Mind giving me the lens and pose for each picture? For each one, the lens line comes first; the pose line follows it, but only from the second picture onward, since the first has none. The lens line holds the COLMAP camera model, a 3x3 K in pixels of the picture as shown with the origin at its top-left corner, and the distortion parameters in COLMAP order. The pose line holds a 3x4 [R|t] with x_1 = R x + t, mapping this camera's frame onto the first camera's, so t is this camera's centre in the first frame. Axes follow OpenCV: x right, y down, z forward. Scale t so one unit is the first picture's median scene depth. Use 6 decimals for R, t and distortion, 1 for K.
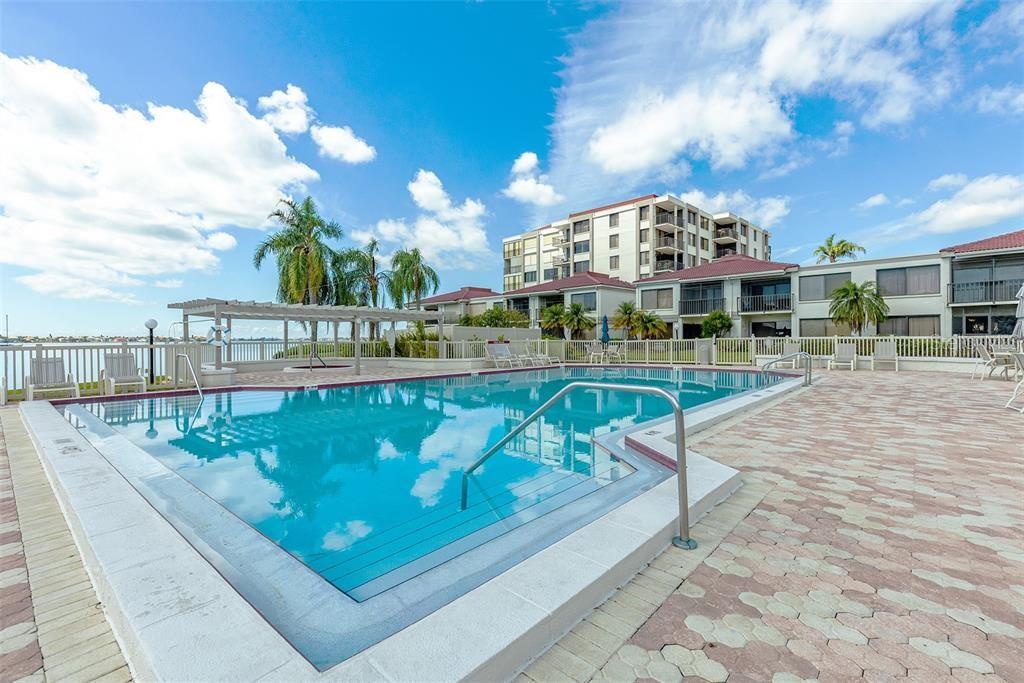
lens RADIAL K [[457.7, 0, 510.5], [0, 457.7, 342.5], [0, 0, 1]] dist [0.002661, 0.000154]
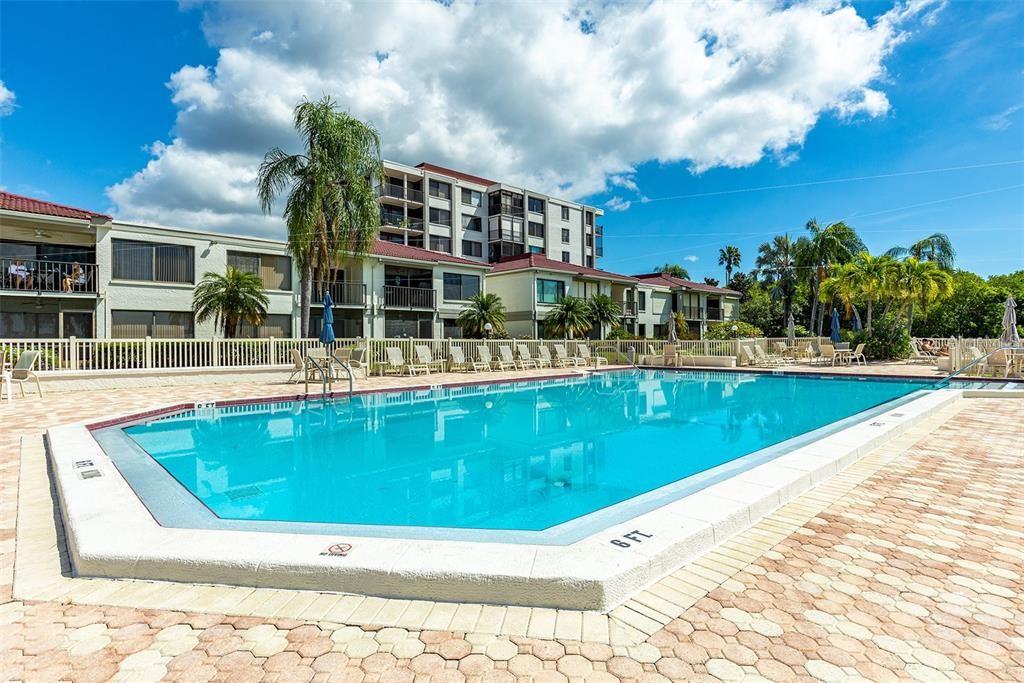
lens RADIAL K [[518.6, 0, 510.7], [0, 518.6, 343.0], [0, 0, 1]] dist [-0.000521, 0.000026]
pose [[0.096663, 0.005221, 0.995303, -0.714741], [0.000644, 0.999986, -0.005308, 0.004845], [-0.995317, 0.001154, 0.096658, 0.851351]]
